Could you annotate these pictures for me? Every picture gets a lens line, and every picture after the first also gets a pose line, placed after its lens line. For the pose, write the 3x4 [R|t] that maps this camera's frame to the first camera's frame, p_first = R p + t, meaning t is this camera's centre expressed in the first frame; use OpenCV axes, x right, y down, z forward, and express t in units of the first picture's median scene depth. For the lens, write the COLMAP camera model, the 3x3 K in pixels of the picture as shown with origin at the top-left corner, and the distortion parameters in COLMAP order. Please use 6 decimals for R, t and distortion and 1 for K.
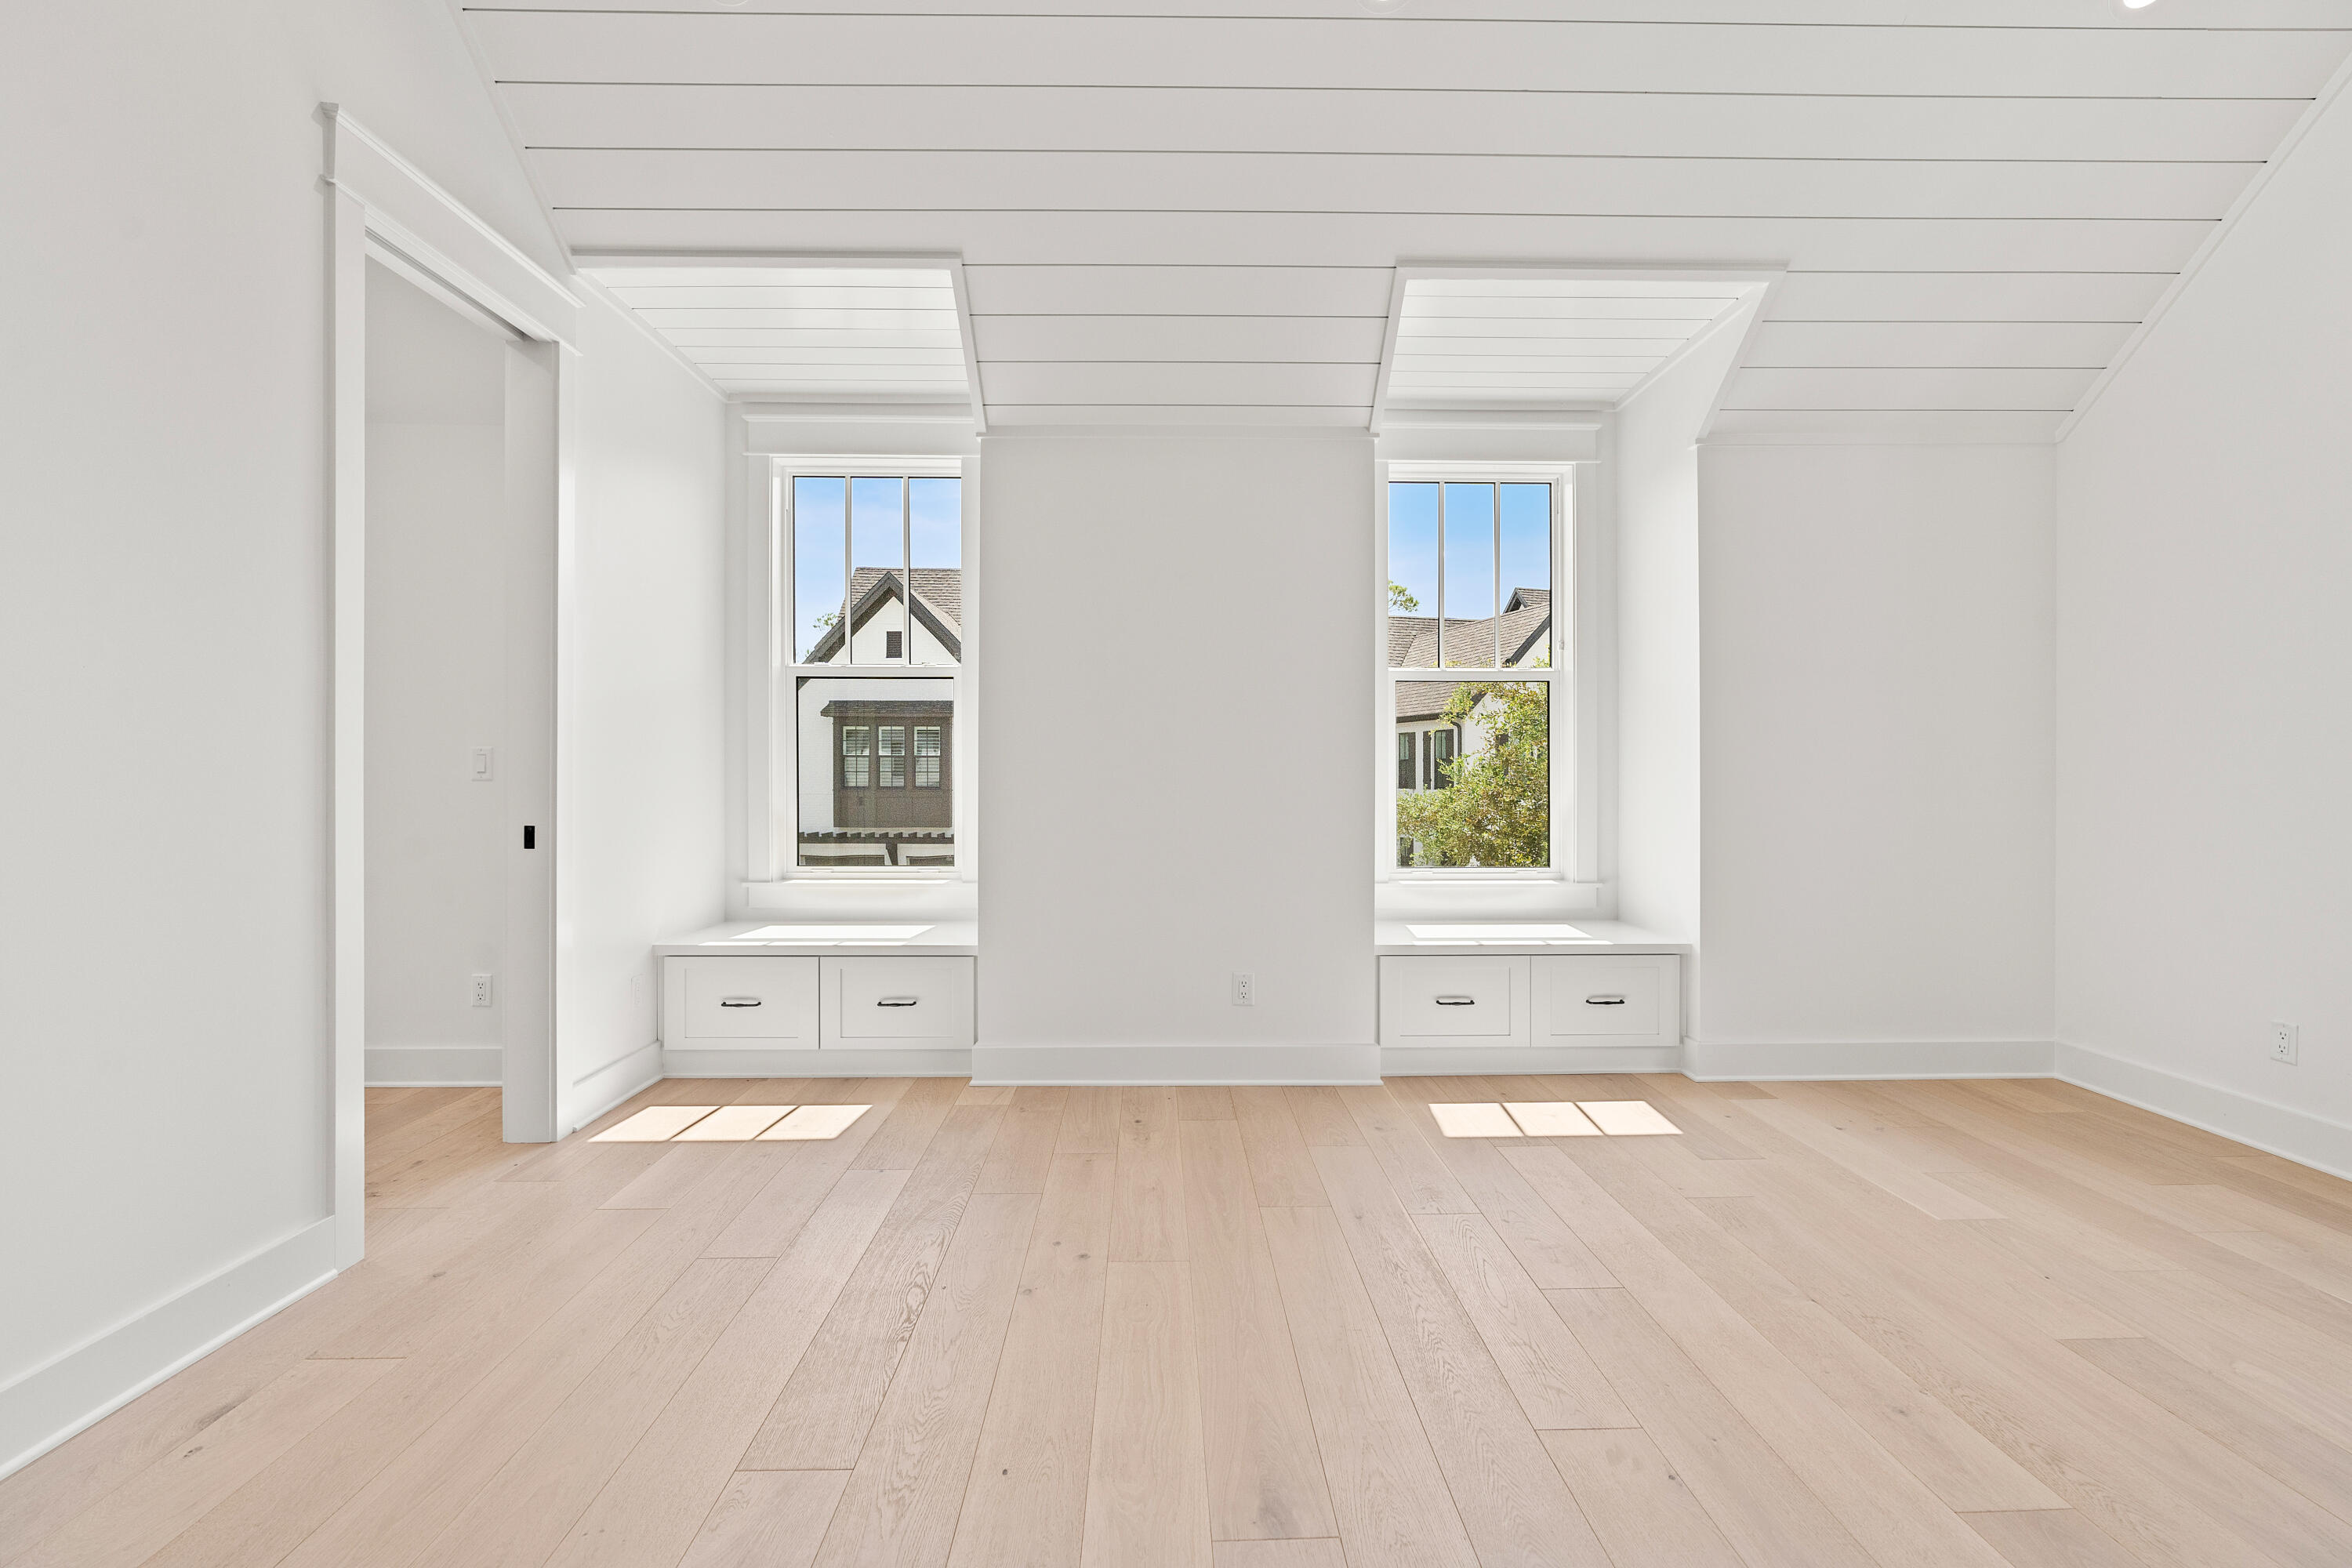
lens RADIAL K [[1057.7, 0, 1190.8], [0, 1057.7, 771.7], [0, 0, 1]] dist [-0.008546, 0.002755]
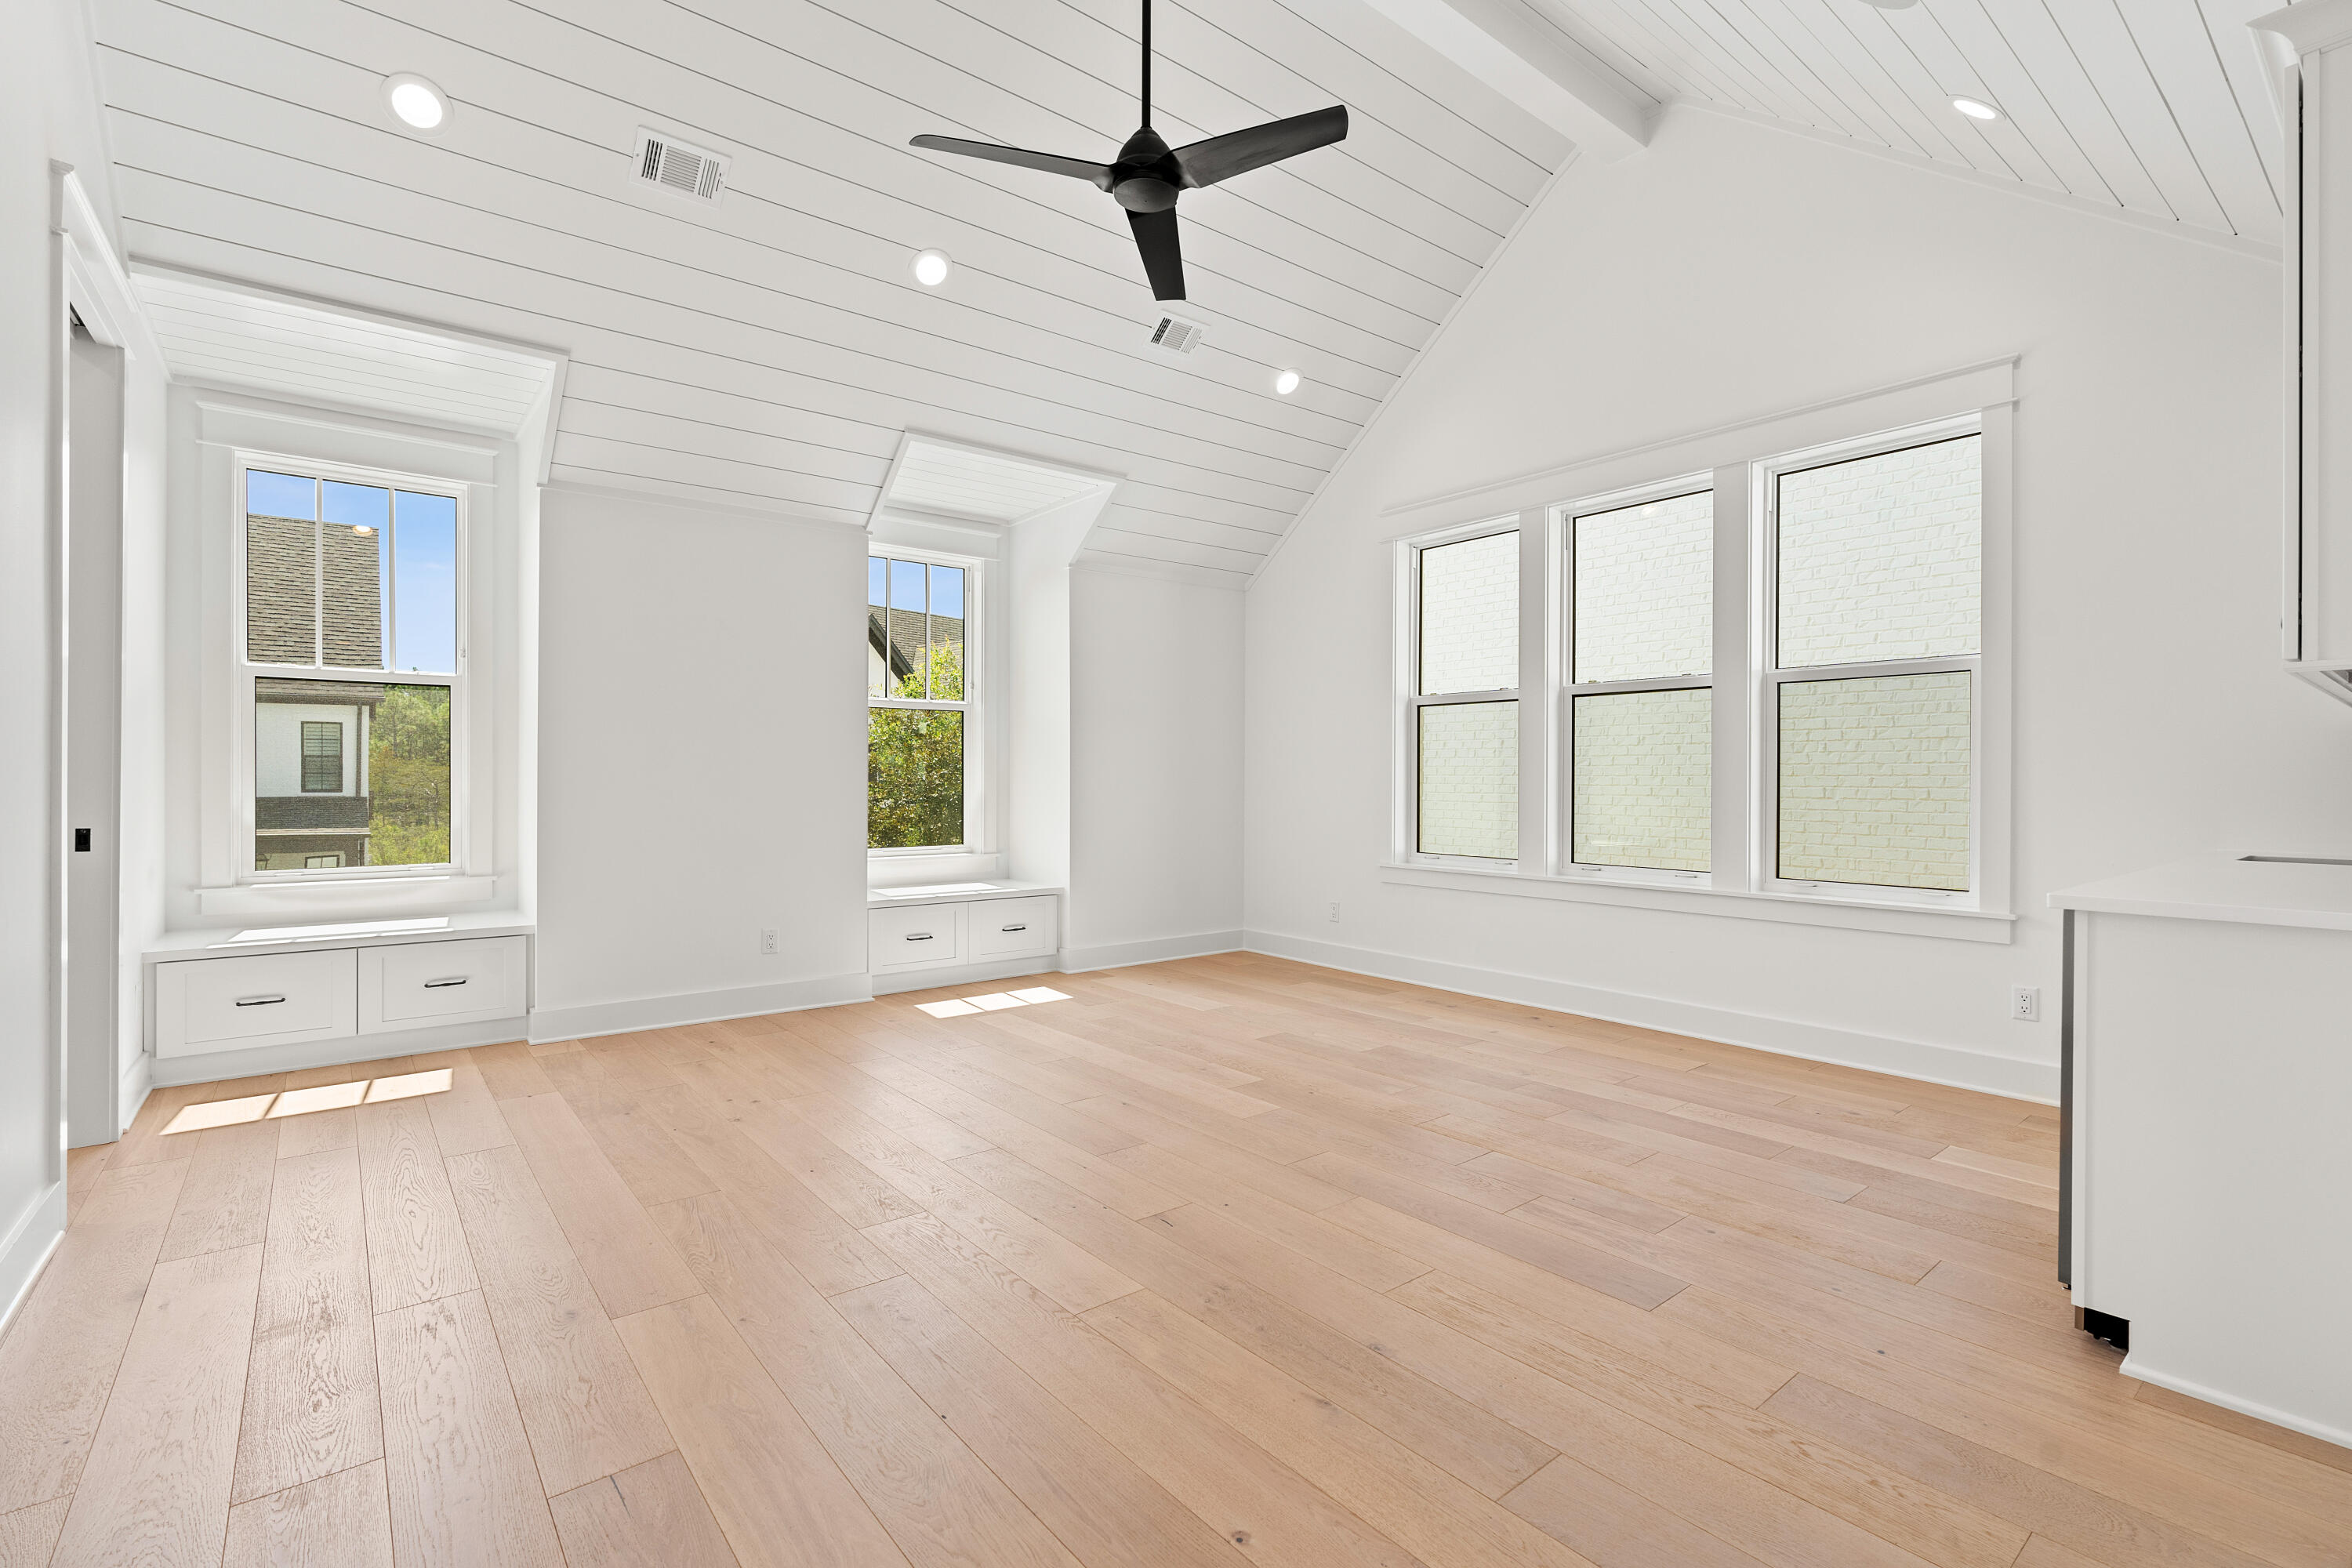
lens RADIAL K [[1057.7, 0, 1186.3], [0, 1057.7, 778.8], [0, 0, 1]] dist [-0.008546, 0.002755]
pose [[0.793365, 0.001487, 0.608745, -0.327909], [-0.003301, 0.999993, 0.001859, -0.000169], [-0.608738, -0.003484, 0.793364, -0.340731]]
